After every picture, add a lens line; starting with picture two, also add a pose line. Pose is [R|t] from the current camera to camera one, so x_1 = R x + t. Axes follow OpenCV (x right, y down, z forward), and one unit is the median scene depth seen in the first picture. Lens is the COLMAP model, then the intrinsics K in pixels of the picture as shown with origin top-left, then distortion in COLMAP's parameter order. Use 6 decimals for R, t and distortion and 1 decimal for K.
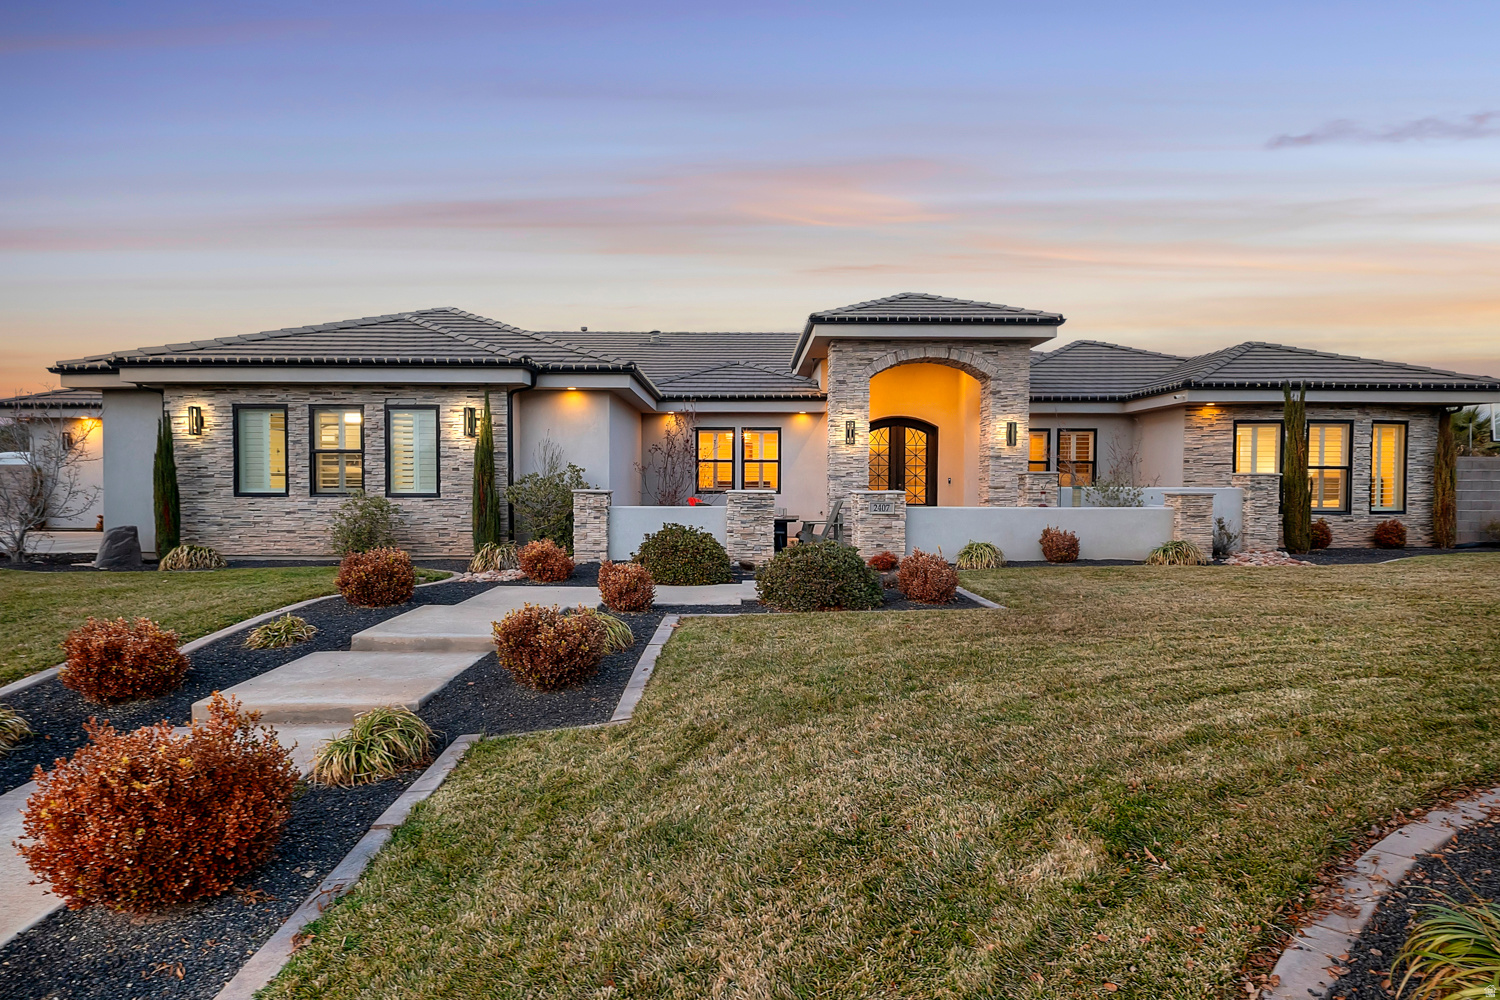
lens RADIAL K [[809.0, 0, 750.0], [0, 809.0, 500.0], [0, 0, 1]] dist [0.017444, -0.019393]
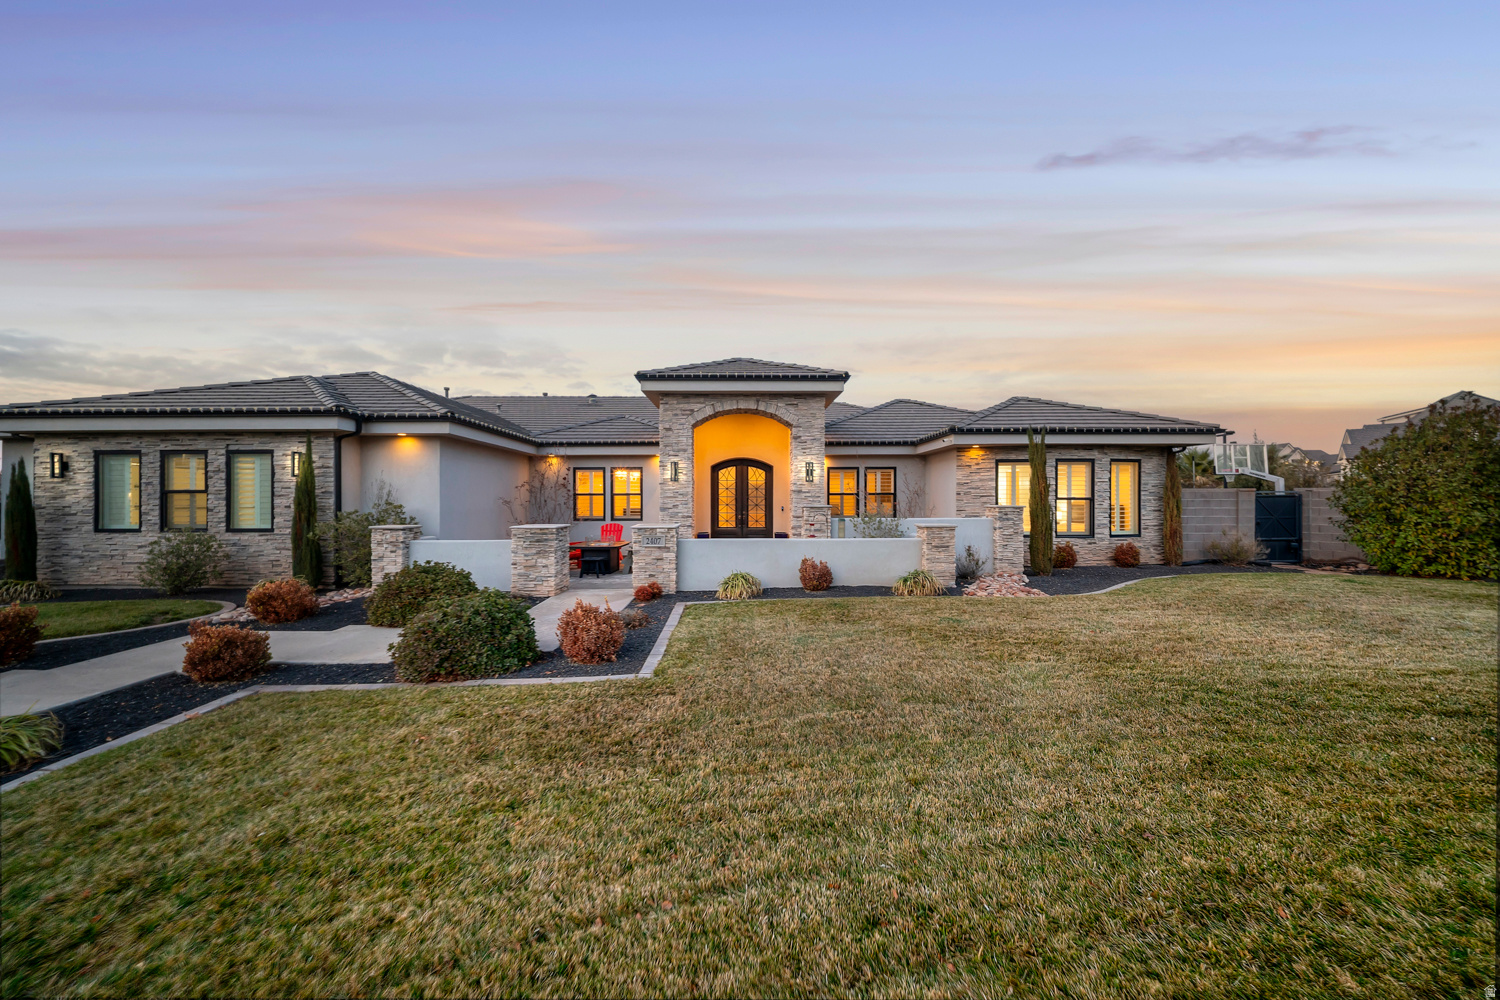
lens RADIAL K [[533.8, 0, 745.0], [0, 533.8, 498.6], [0, 0, 1]] dist [0.004307, -0.003718]
pose [[0.999950, -0.006006, 0.007994, 0.223426], [0.006226, 0.999594, -0.027786, -0.021463], [-0.007824, 0.027835, 0.999582, 0.219542]]
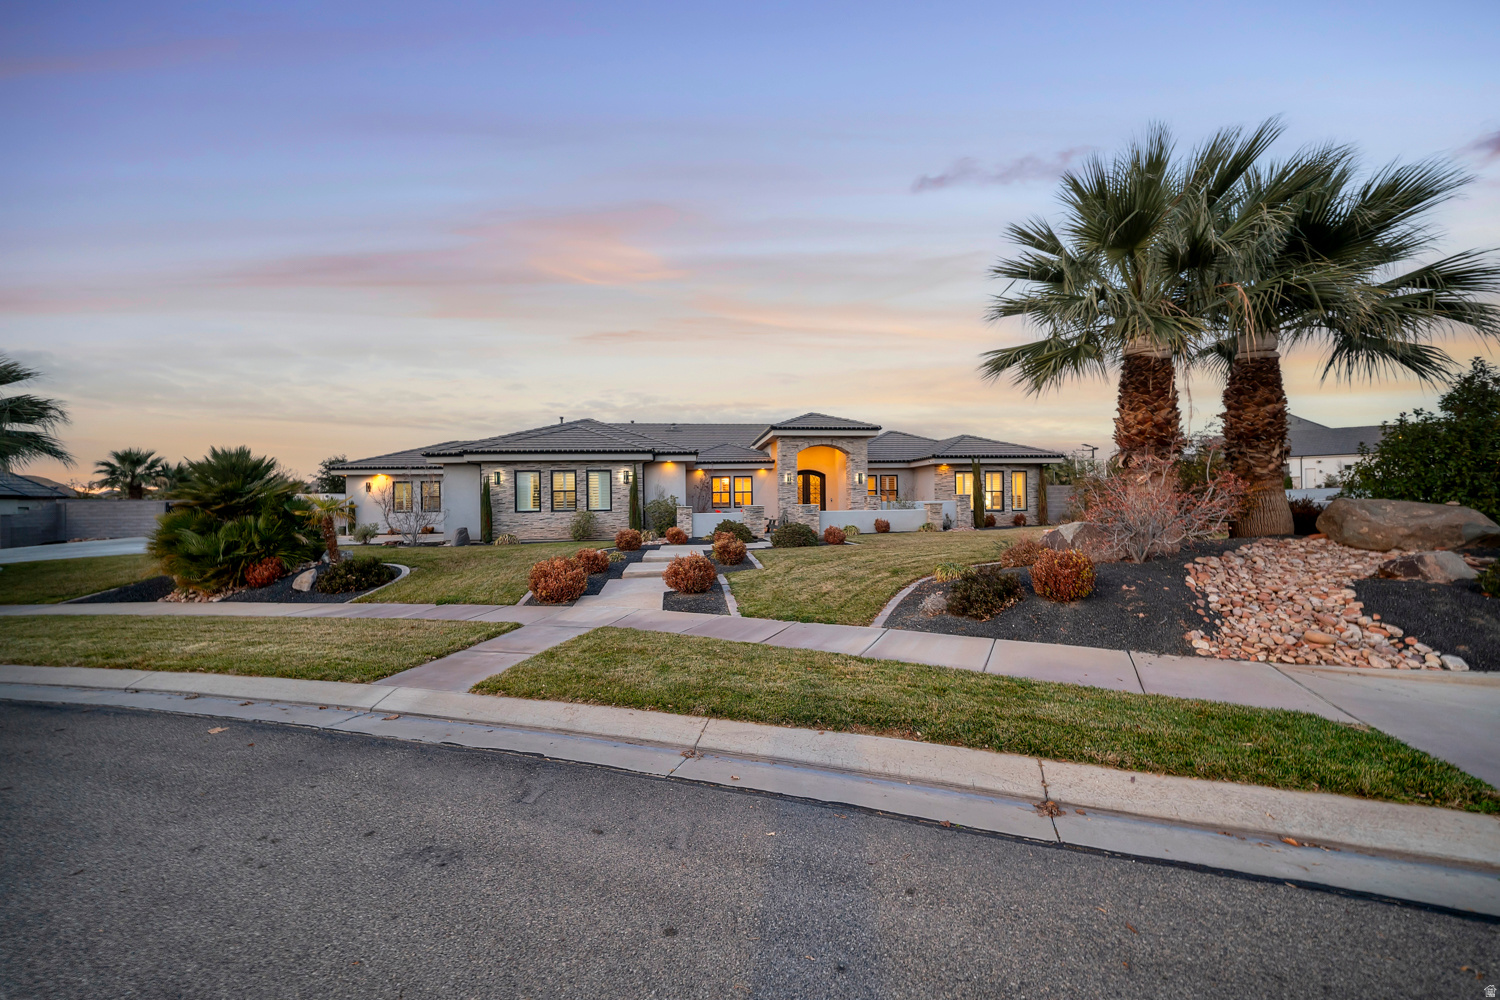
lens RADIAL K [[520.6, 0, 746.7], [0, 520.6, 499.4], [0, 0, 1]] dist [0.001486, -0.003220]
pose [[0.993890, -0.017221, 0.109026, -0.146140], [0.020449, 0.999383, -0.028561, 0.010961], [-0.108467, 0.030616, 0.993628, -0.390701]]
